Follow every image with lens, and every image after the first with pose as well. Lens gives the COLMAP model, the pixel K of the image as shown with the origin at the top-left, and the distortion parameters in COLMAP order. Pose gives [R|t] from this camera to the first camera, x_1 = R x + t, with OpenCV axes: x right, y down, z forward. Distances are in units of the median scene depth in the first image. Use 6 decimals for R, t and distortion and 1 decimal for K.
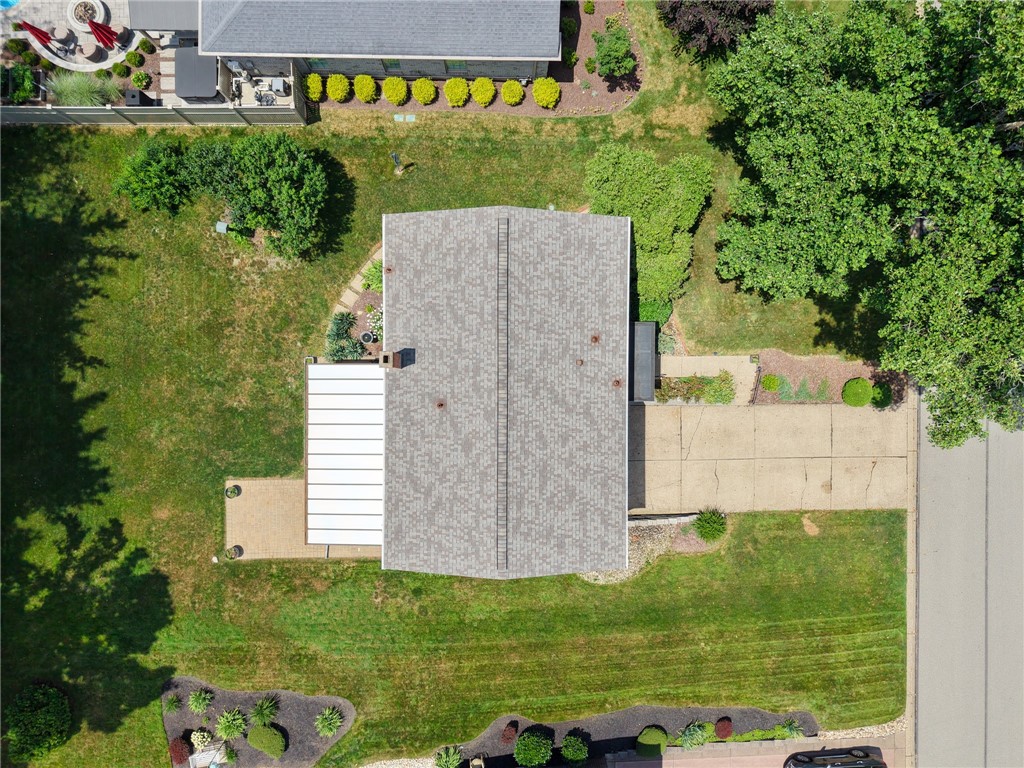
lens RADIAL K [[746.3, 0, 512.0], [0, 746.3, 384.0], [0, 0, 1]] dist [0.071038, -0.076596]
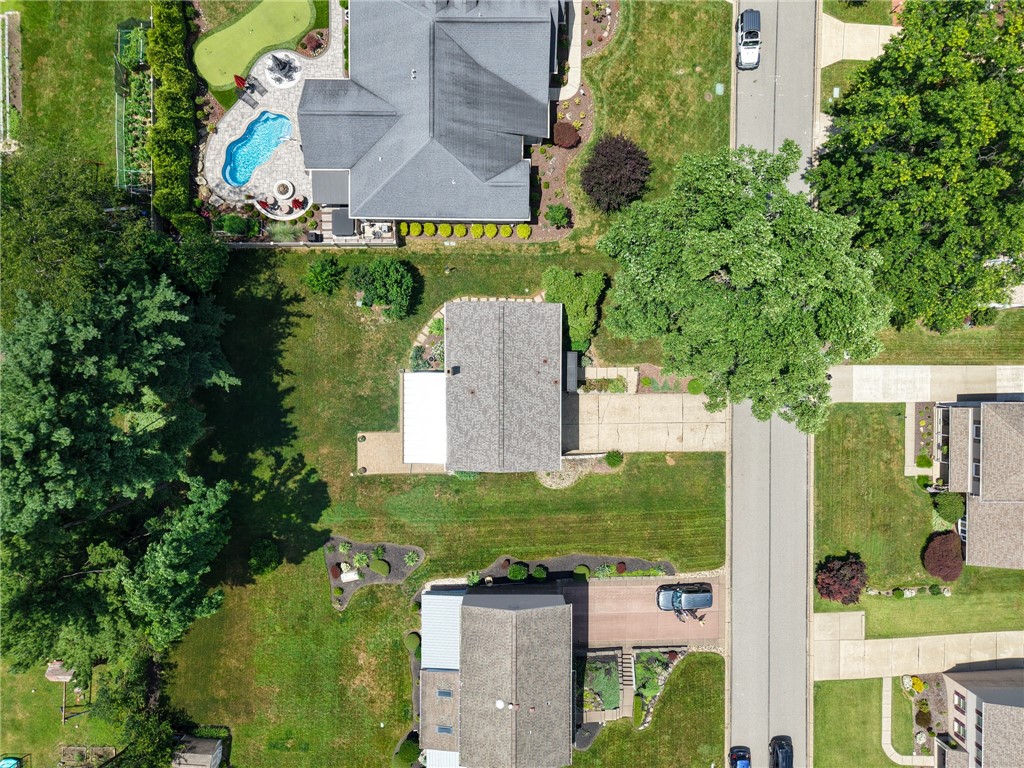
lens RADIAL K [[746.3, 0, 512.0], [0, 746.3, 384.0], [0, 0, 1]] dist [0.071038, -0.076596]
pose [[0.999997, -0.002309, 0.000906, 0.012714], [0.002308, 0.999996, 0.001544, 0.000354], [-0.000909, -0.001542, 0.999998, -0.904529]]
